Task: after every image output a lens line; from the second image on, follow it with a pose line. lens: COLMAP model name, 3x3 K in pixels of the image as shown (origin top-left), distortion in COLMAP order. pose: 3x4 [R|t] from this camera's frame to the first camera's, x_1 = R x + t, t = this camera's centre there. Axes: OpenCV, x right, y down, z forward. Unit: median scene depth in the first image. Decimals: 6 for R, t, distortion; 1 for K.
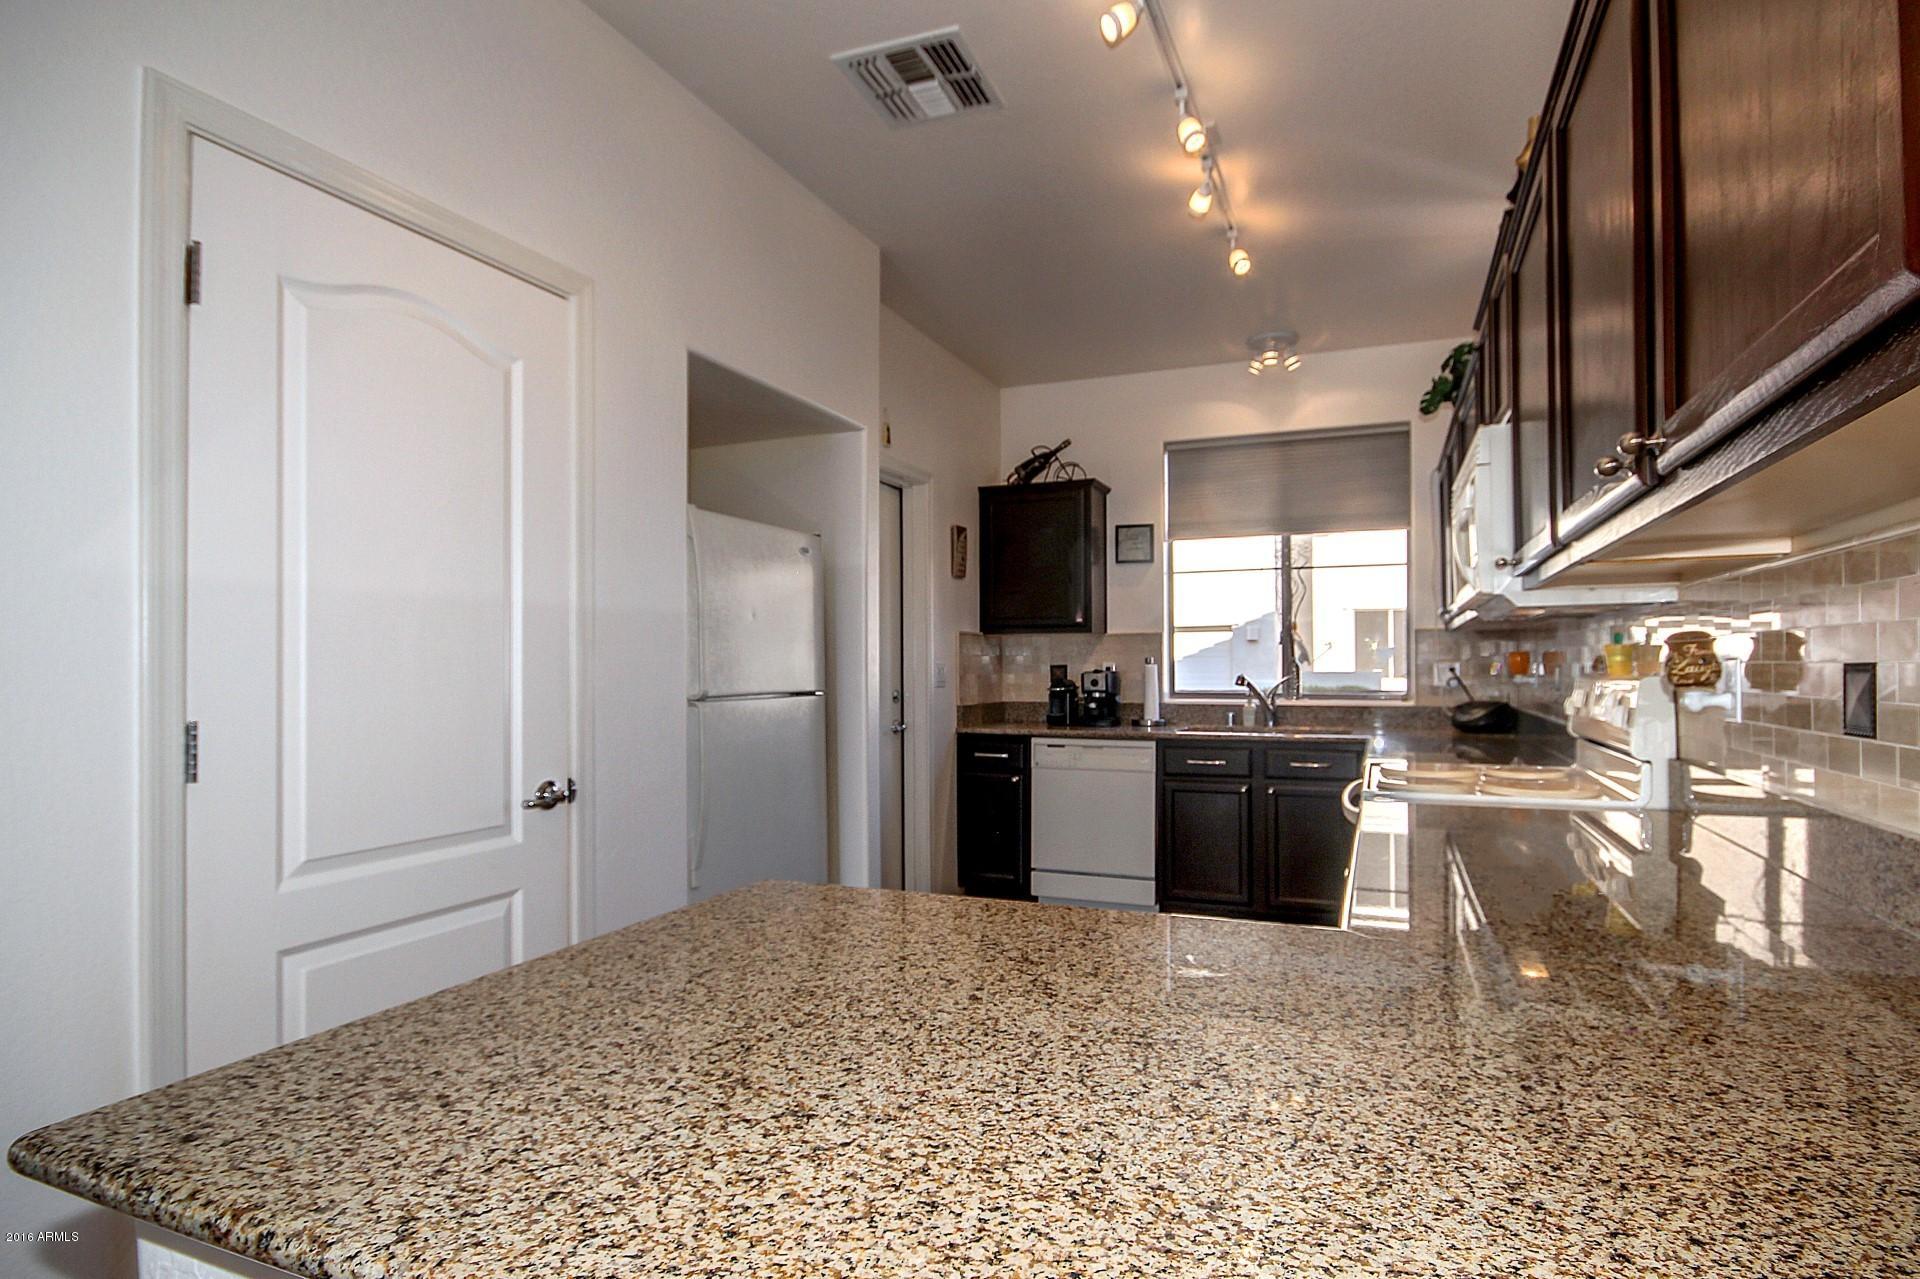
lens RADIAL K [[979.6, 0, 965.2], [0, 979.6, 650.5], [0, 0, 1]] dist [0.001317, -0.003823]
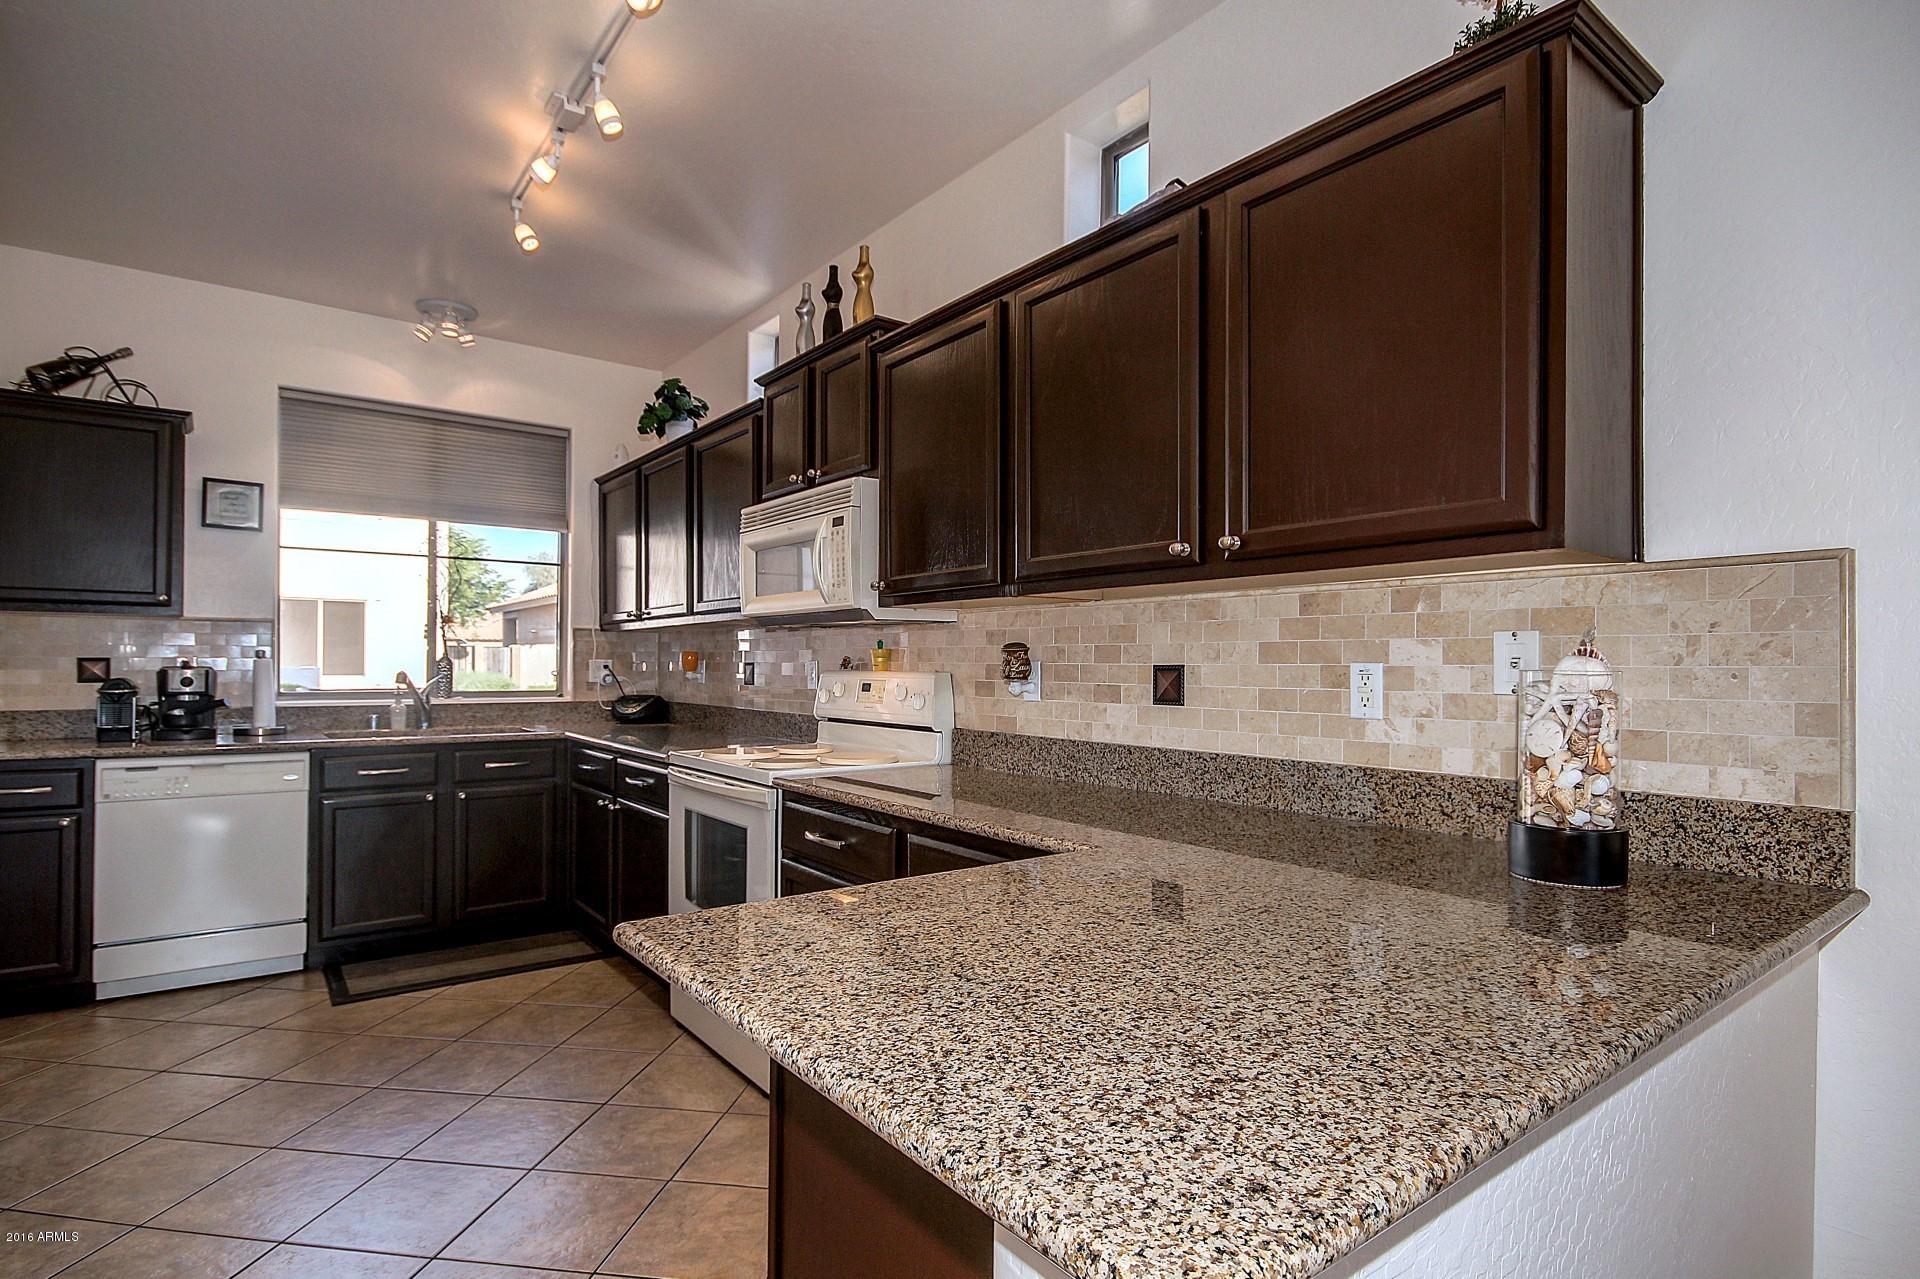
lens RADIAL K [[979.6, 0, 965.4], [0, 979.6, 653.8], [0, 0, 1]] dist [0.001317, -0.003823]
pose [[0.504050, 0.015942, 0.863527, -0.232794], [-0.021456, 0.999752, -0.005932, 0.003024], [-0.863408, -0.015538, 0.504267, 0.107283]]
